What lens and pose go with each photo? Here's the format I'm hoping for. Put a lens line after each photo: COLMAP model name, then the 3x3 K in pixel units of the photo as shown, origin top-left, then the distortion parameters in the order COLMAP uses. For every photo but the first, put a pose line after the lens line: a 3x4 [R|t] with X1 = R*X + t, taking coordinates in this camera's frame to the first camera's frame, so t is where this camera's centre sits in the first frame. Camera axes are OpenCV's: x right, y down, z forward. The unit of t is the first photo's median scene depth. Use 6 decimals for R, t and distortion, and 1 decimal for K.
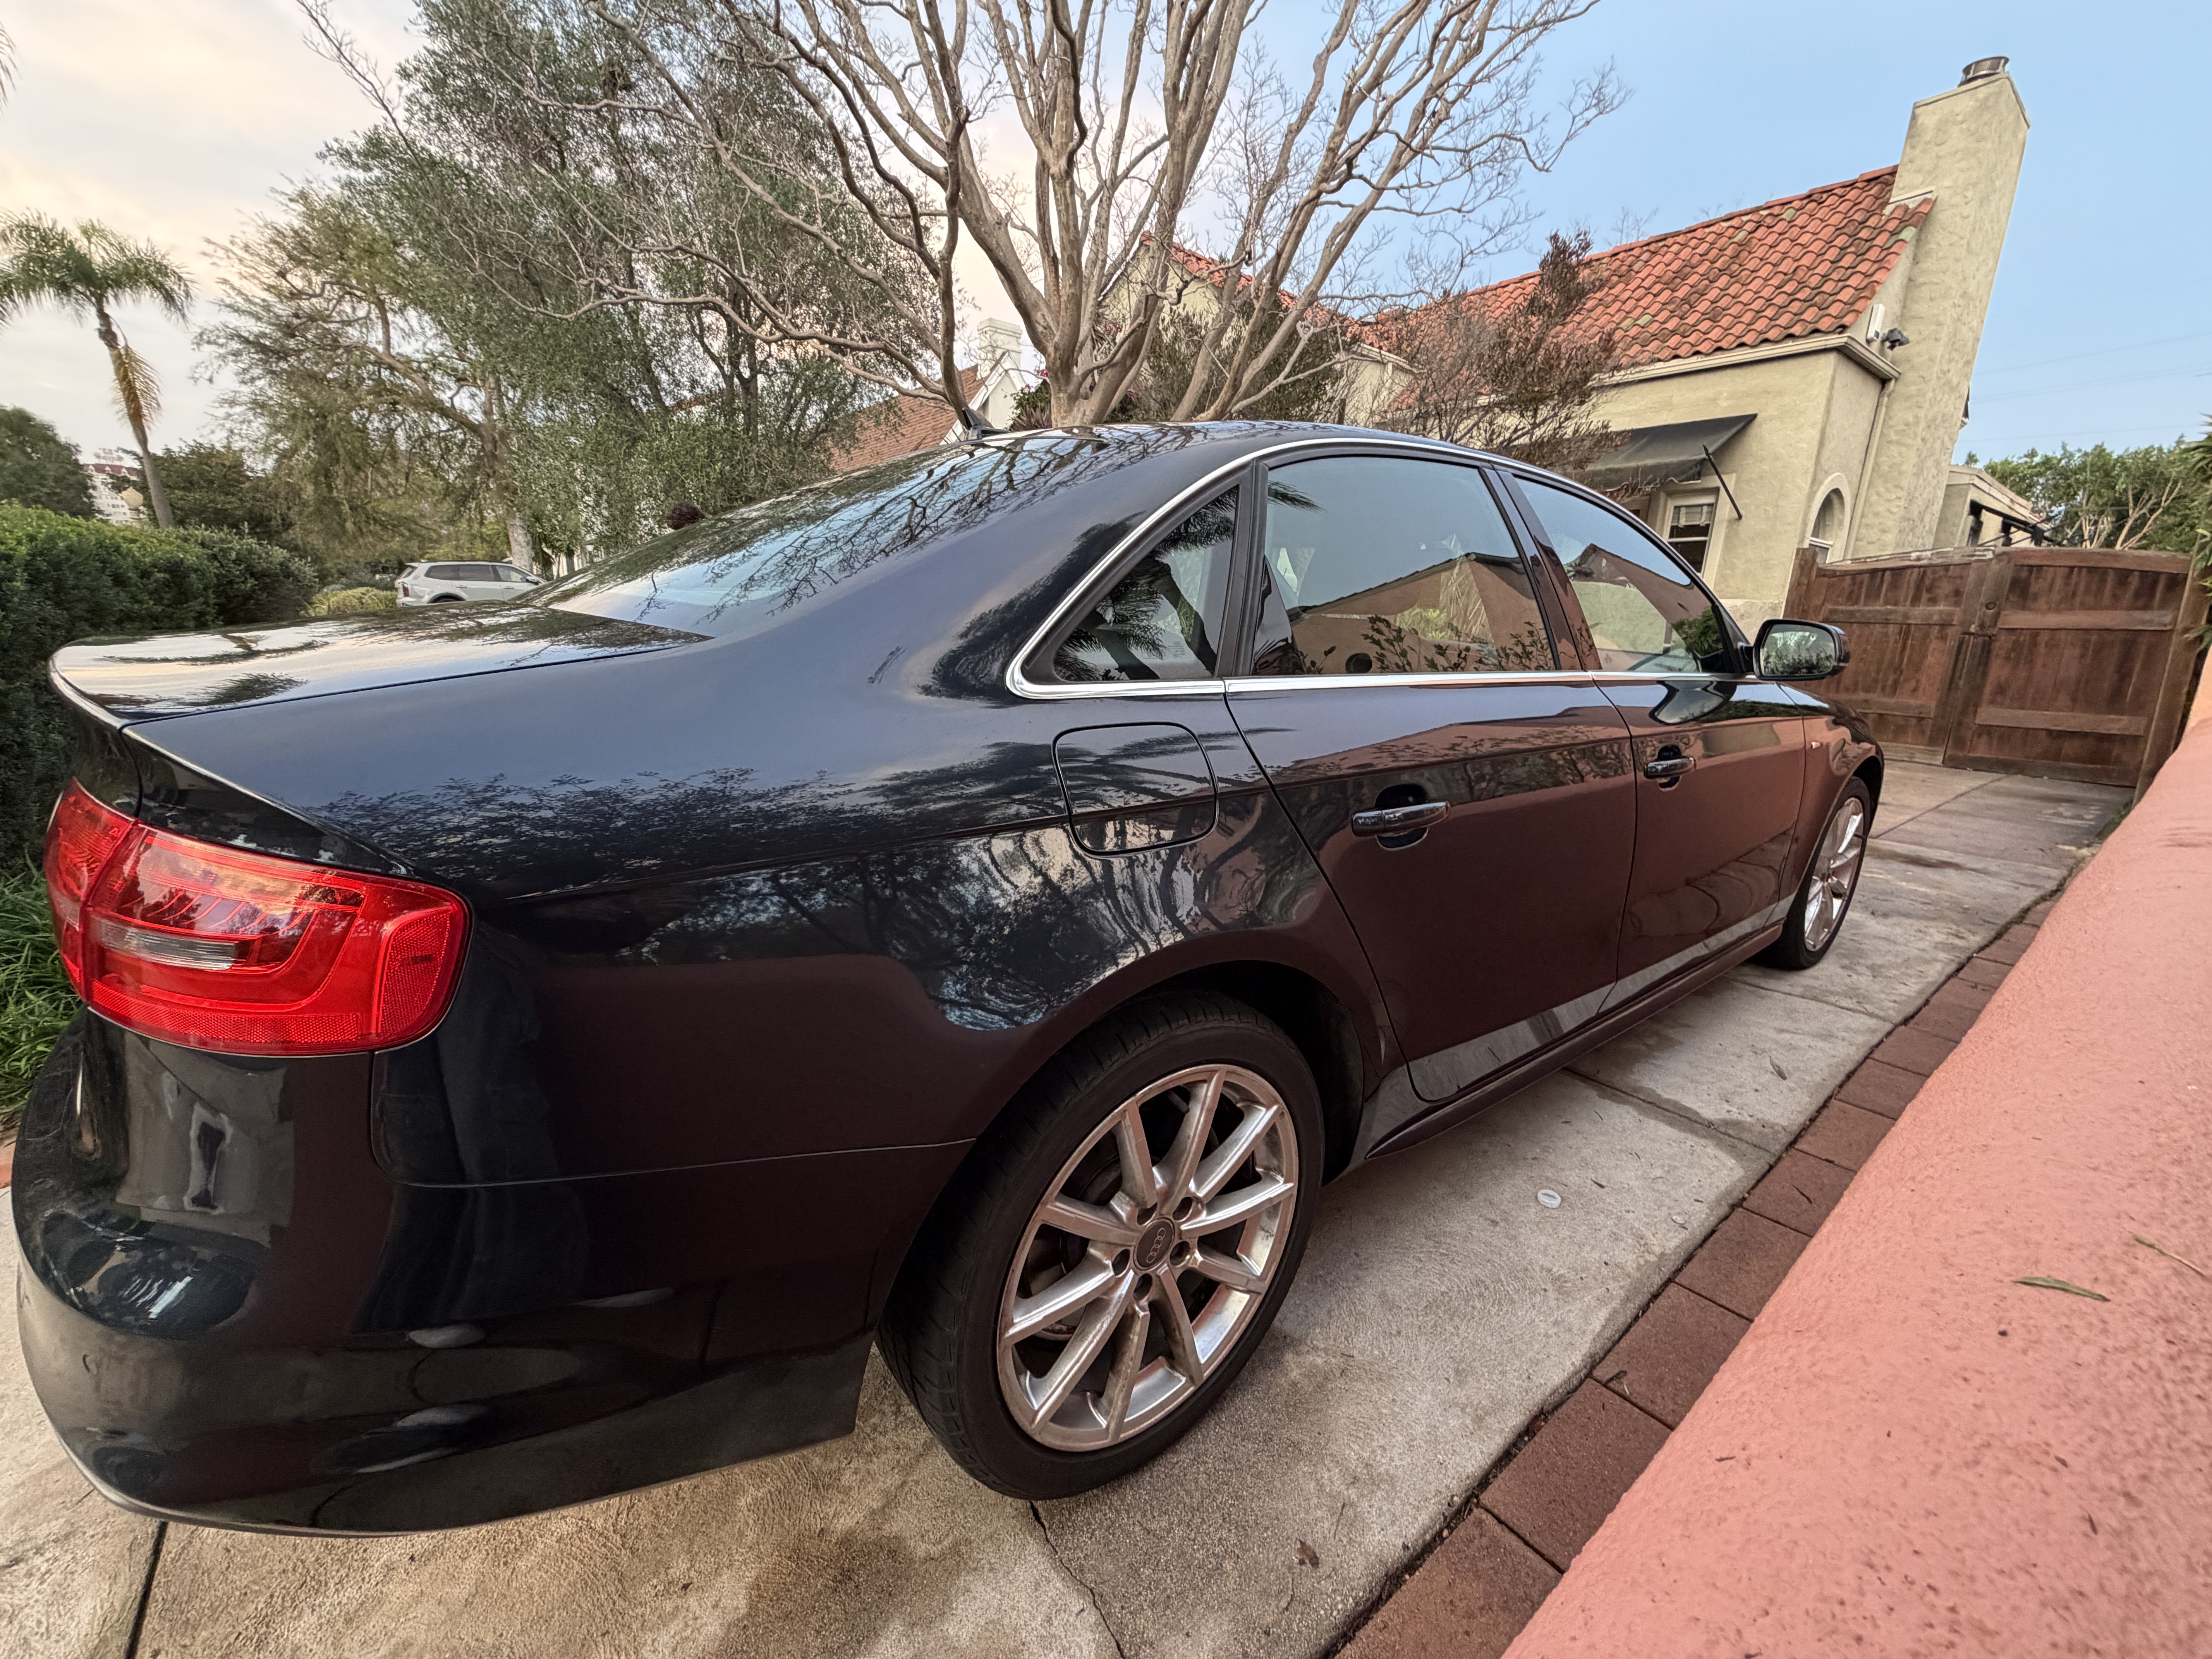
lens RADIAL K [[888.3, 0, 1106.9], [0, 888.3, 832.3], [0, 0, 1]] dist [-0.002992, -0.000297]
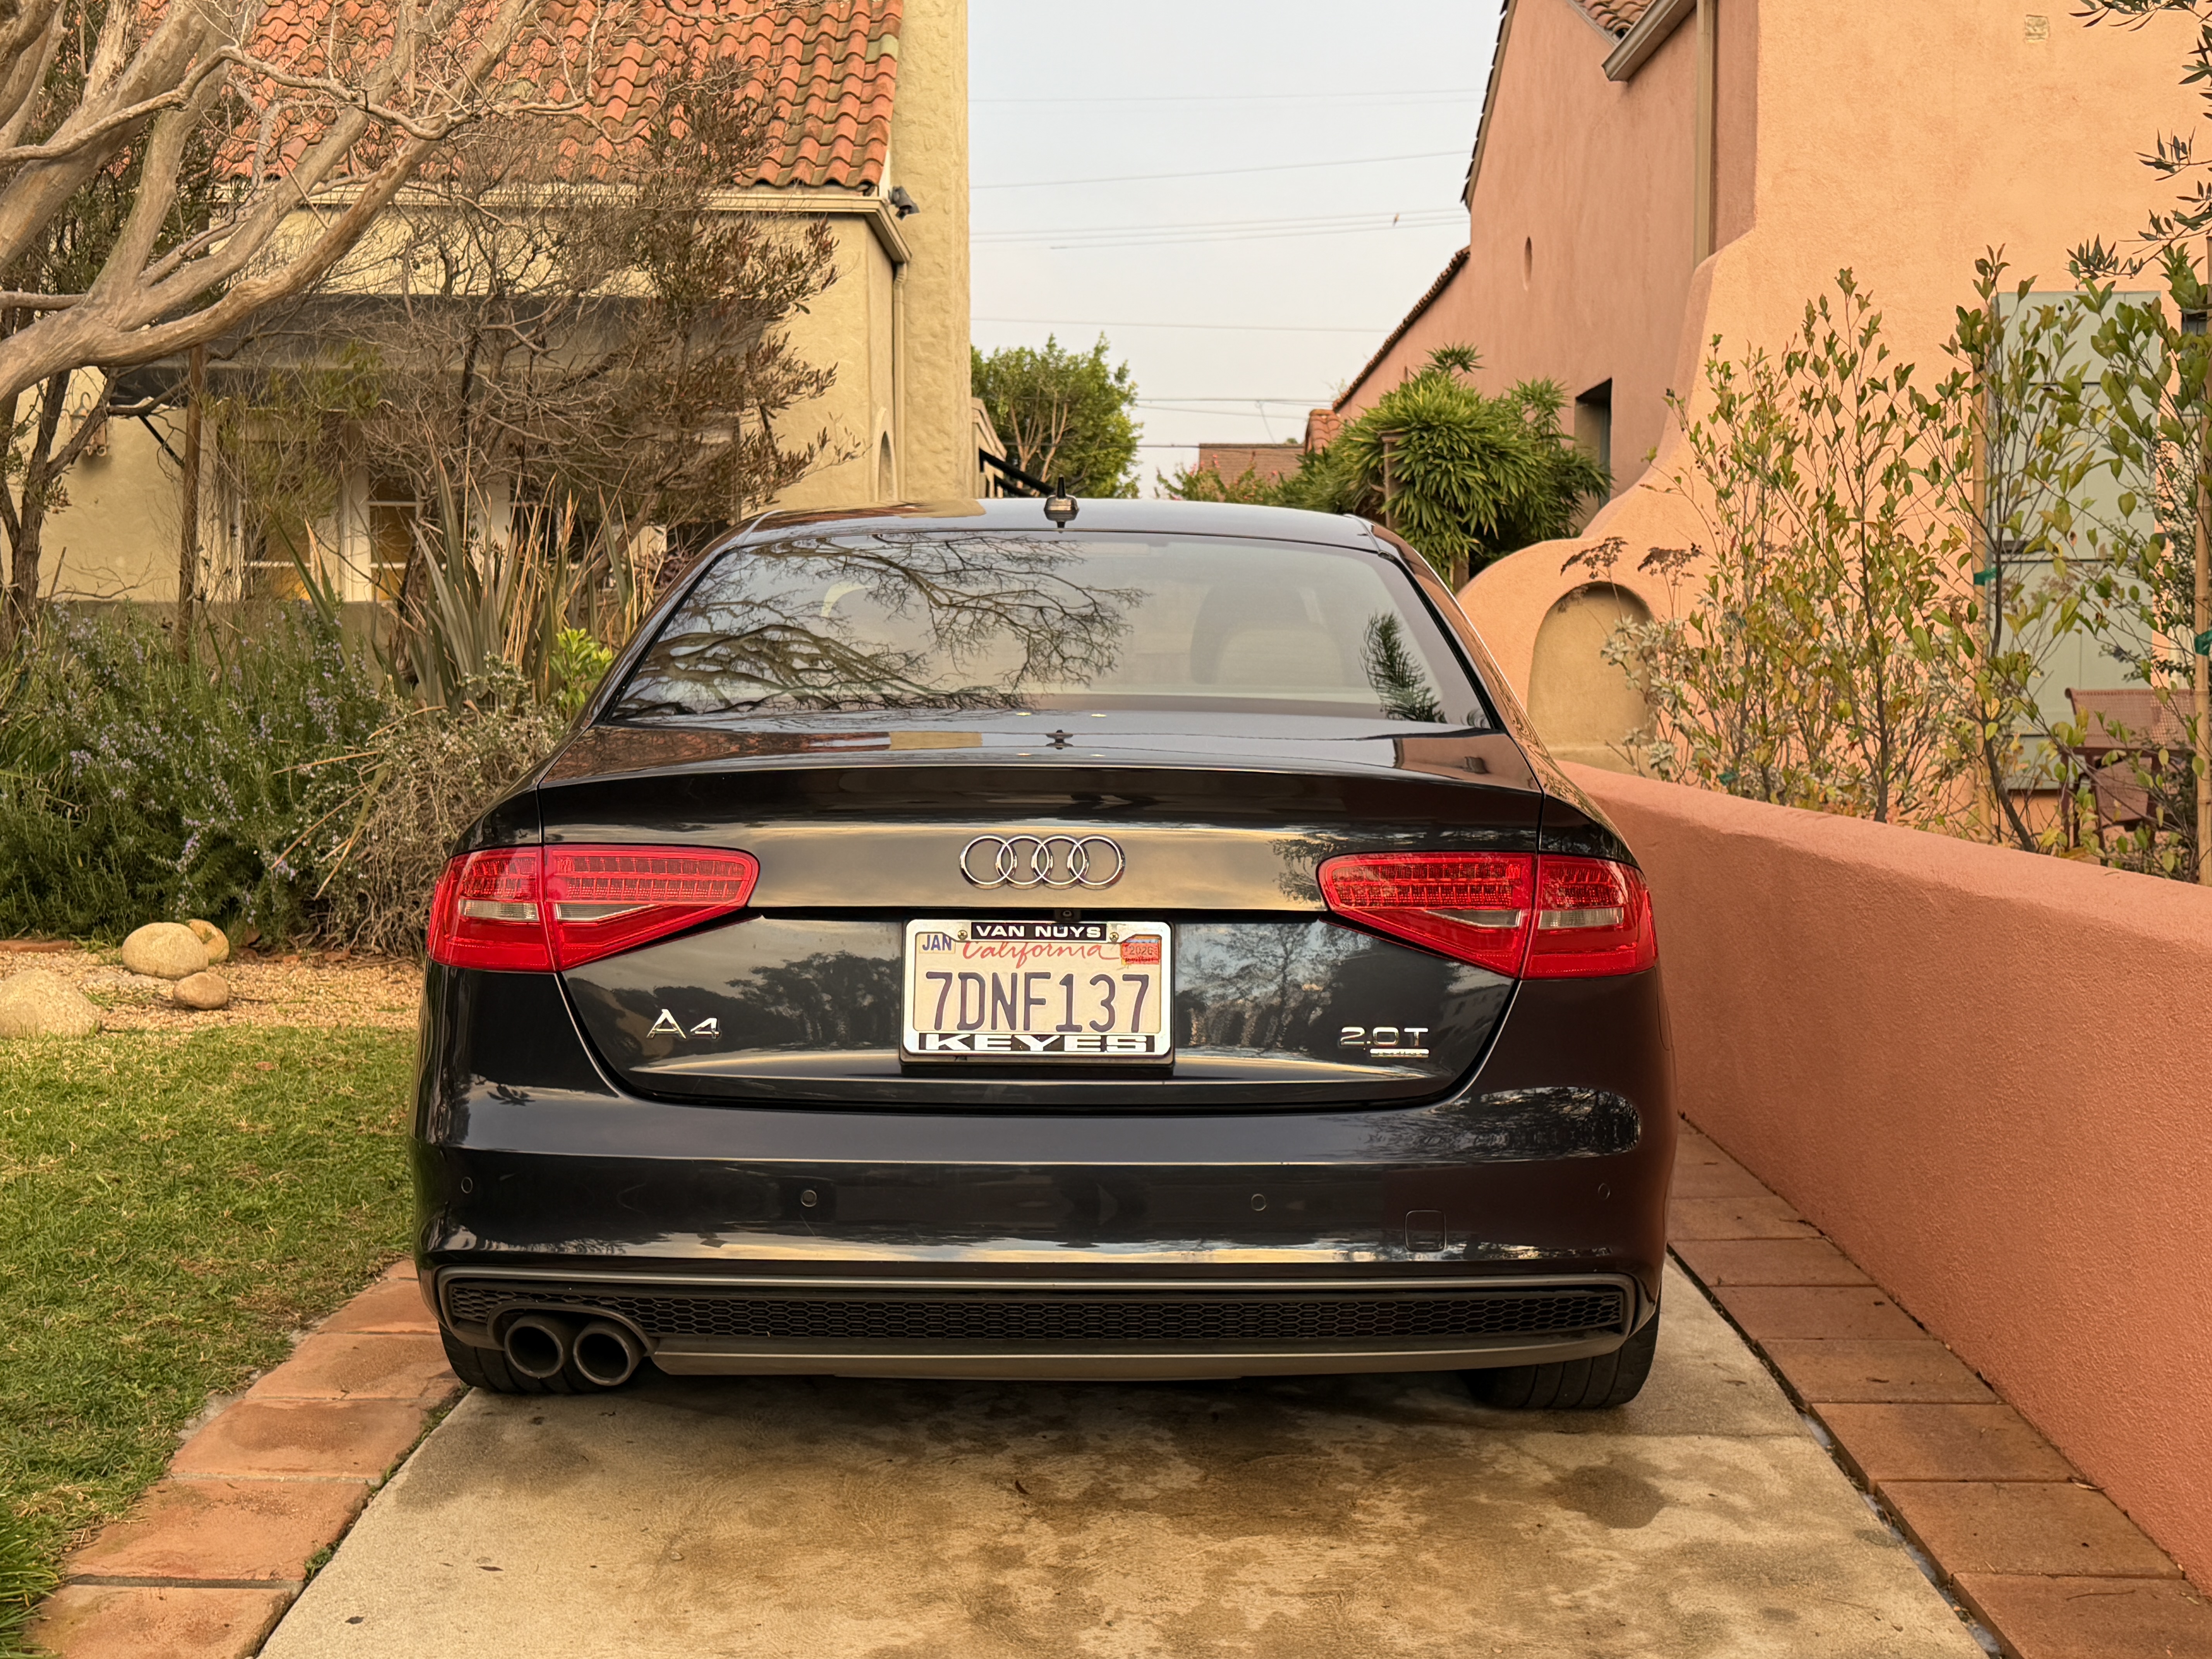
lens RADIAL K [[2419.8, 0, 1105.2], [0, 2419.8, 828.5], [0, 0, 1]] dist [0.011284, 0.000000]
pose [[0.613469, -0.075476, 0.786104, -0.441720], [0.192214, 0.979758, -0.055933, 0.002327], [-0.765970, 0.185413, 0.615558, -0.094824]]
